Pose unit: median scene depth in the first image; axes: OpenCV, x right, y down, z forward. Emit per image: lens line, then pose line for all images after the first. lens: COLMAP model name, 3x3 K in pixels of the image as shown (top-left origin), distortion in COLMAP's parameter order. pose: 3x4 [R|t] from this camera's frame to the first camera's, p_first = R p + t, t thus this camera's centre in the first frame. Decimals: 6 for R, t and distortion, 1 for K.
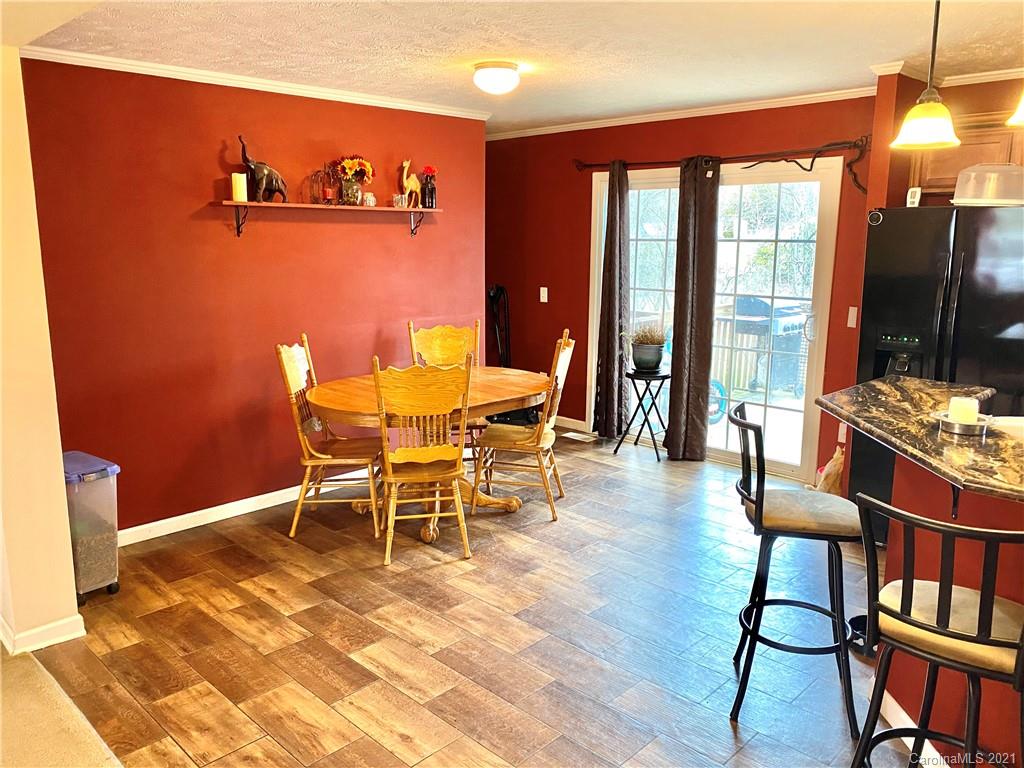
lens RADIAL K [[784.4, 0, 512.7], [0, 784.4, 379.0], [0, 0, 1]] dist [0.037260, -0.035079]
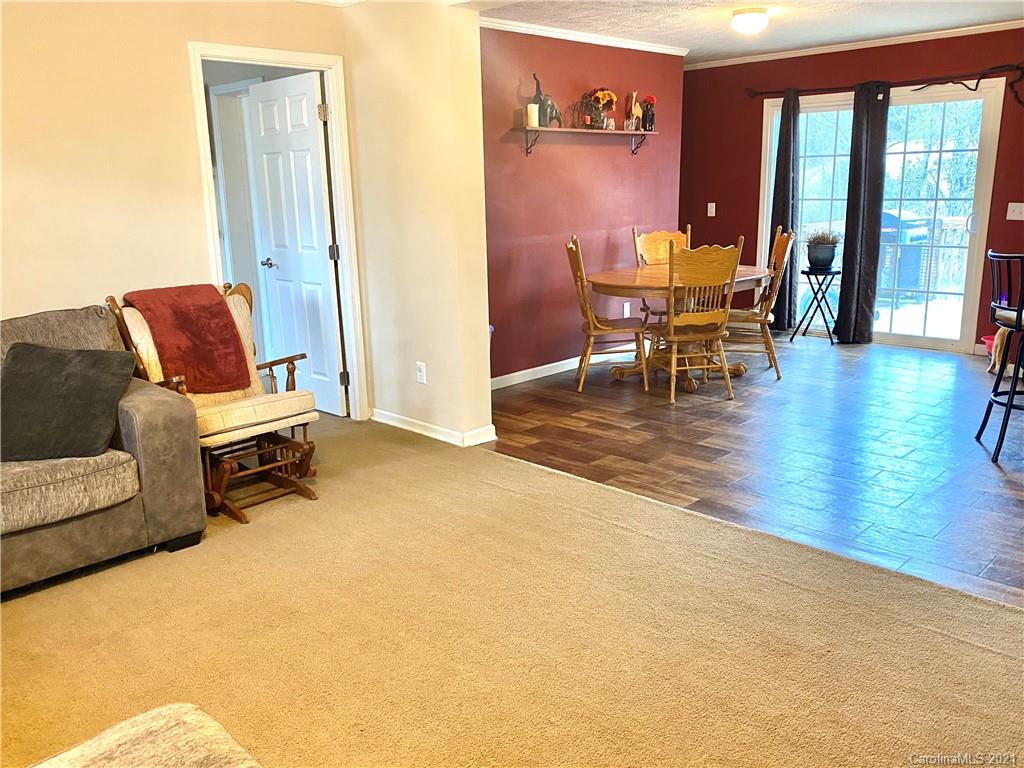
lens RADIAL K [[850.2, 0, 509.0], [0, 850.2, 377.8], [0, 0, 1]] dist [-0.002746, 0.017472]
pose [[0.999645, -0.024646, -0.010080, -0.318545], [0.025063, 0.998732, 0.043652, 0.095884], [0.008991, -0.043889, 0.998996, -0.312700]]
